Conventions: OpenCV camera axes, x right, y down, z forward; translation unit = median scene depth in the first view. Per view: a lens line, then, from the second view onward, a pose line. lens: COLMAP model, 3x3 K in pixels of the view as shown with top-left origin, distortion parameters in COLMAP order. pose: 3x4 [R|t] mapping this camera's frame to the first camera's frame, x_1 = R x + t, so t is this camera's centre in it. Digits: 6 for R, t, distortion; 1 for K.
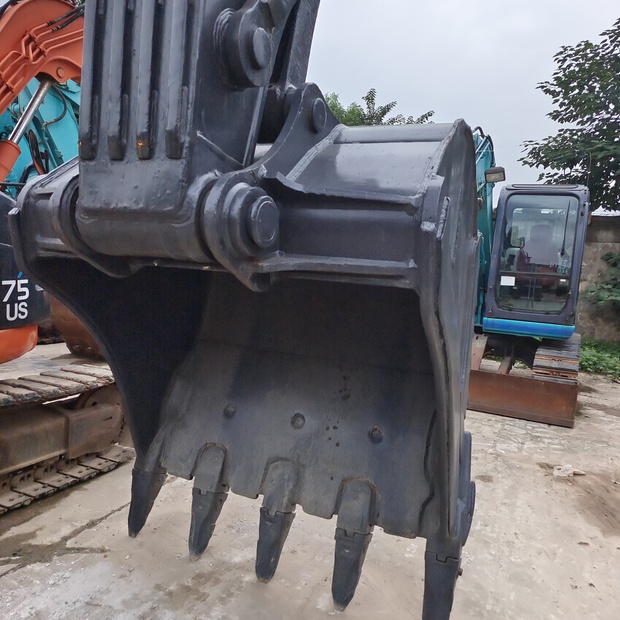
lens RADIAL K [[568.9, 0, 310.0], [0, 568.9, 310.0], [0, 0, 1]] dist [0.023273, 0.025788]
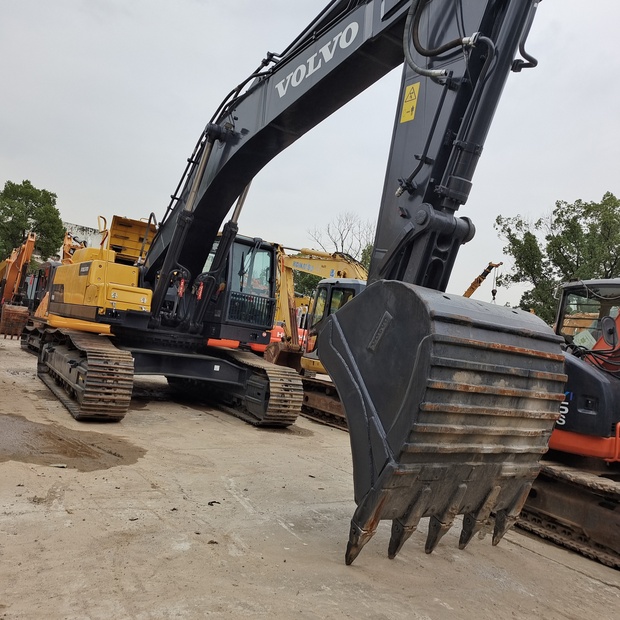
lens RADIAL K [[568.9, 0, 310.0], [0, 568.9, 310.0], [0, 0, 1]] dist [0.023273, 0.025788]
pose [[-0.527633, -0.193311, -0.827184, 1.314480], [-0.249765, 0.966024, -0.066440, -0.014582], [0.811924, 0.171546, -0.557989, 1.237558]]
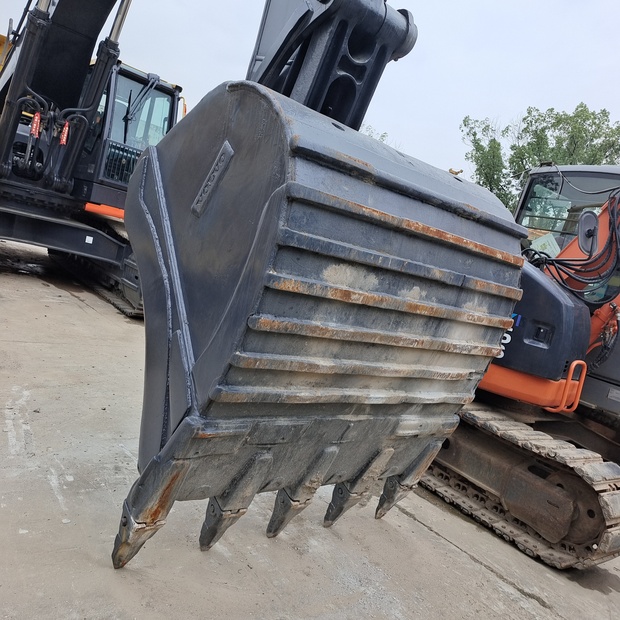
lens RADIAL K [[568.9, 0, 310.0], [0, 568.9, 310.0], [0, 0, 1]] dist [0.023273, 0.025788]
pose [[-0.439264, -0.083448, -0.894474, 0.737046], [-0.347769, 0.933840, 0.083664, -0.041006], [0.828314, 0.347821, -0.439222, 1.124370]]
